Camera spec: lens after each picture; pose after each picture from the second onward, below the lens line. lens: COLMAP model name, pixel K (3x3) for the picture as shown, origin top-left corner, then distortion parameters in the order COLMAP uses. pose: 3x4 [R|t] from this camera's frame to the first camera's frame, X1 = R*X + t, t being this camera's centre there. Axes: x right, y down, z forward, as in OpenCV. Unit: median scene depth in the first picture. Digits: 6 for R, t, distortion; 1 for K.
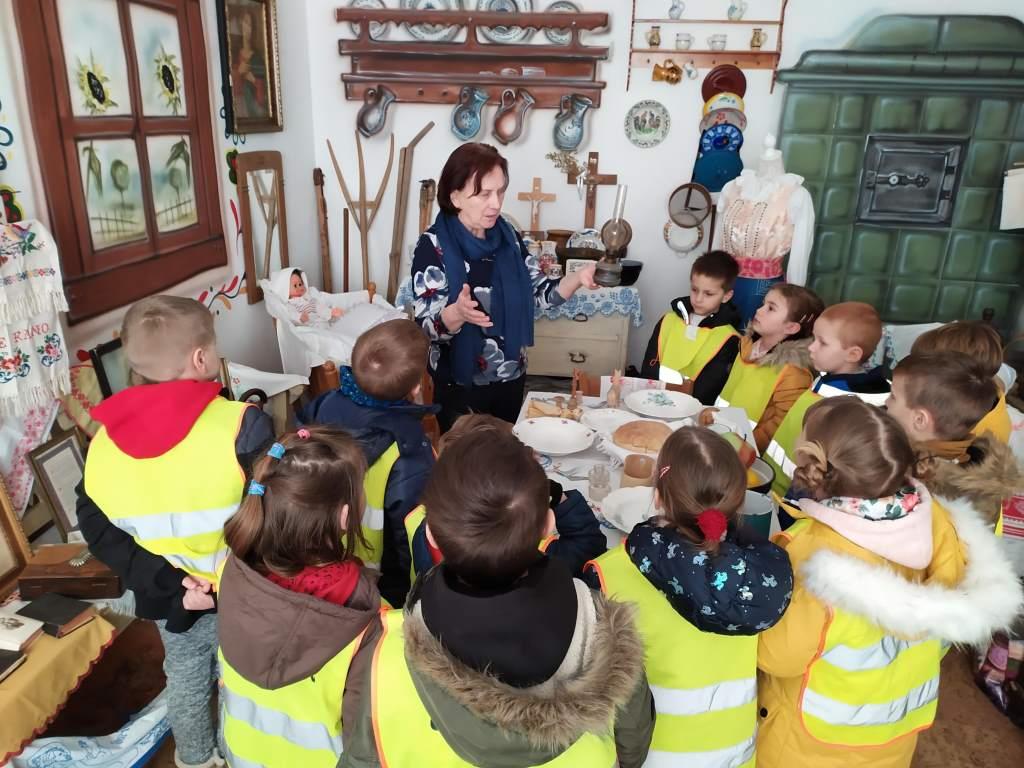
lens RADIAL K [[744.0, 0, 514.8], [0, 744.0, 382.5], [0, 0, 1]] dist [0.047199, -0.045385]
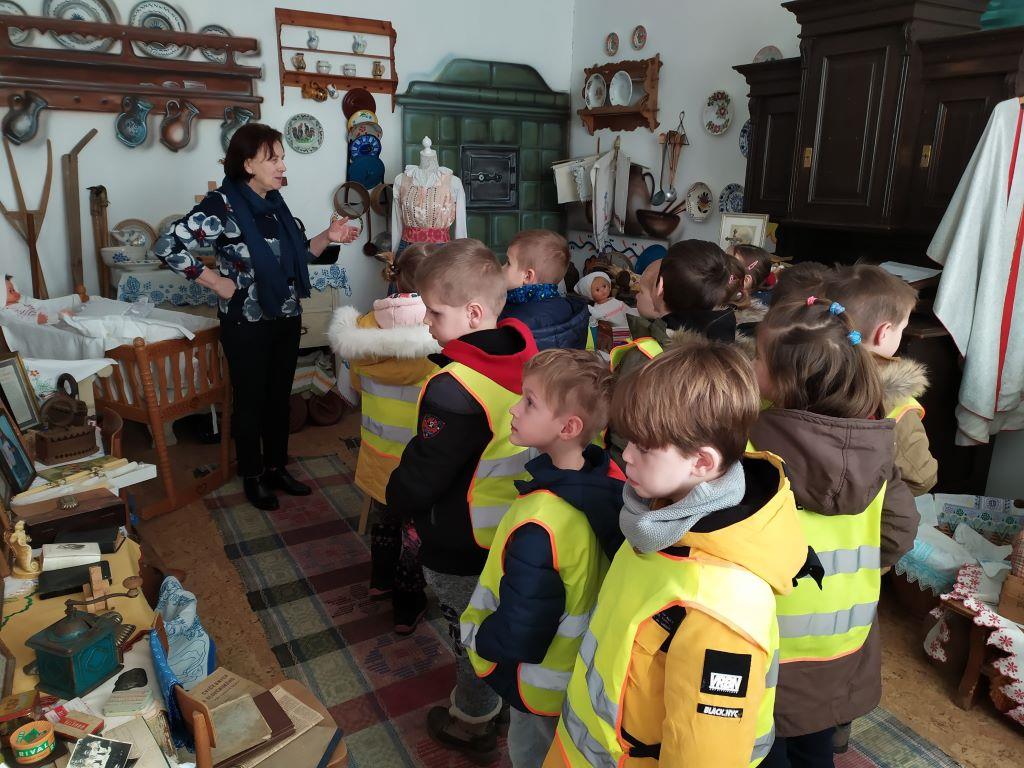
lens RADIAL K [[744.0, 0, 510.6], [0, 744.0, 389.5], [0, 0, 1]] dist [0.047199, -0.045385]
pose [[0.793384, -0.185863, 0.579652, -0.343402], [0.209060, 0.977522, 0.027293, 0.092973], [-0.571695, 0.099528, 0.814407, -0.126928]]
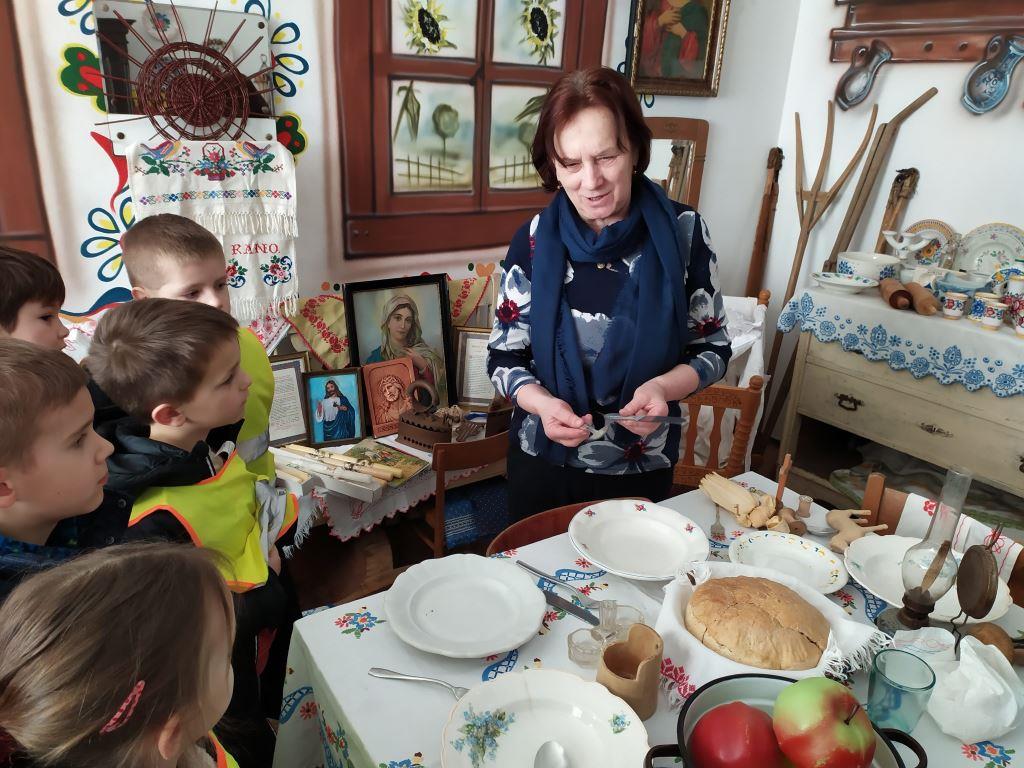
lens RADIAL K [[744.0, 0, 518.4], [0, 744.0, 397.8], [0, 0, 1]] dist [0.047199, -0.045385]
pose [[0.686700, 0.269561, -0.675114, 0.194270], [-0.268408, 0.957103, 0.109140, -0.041342], [0.675574, 0.106260, 0.729595, 0.258910]]
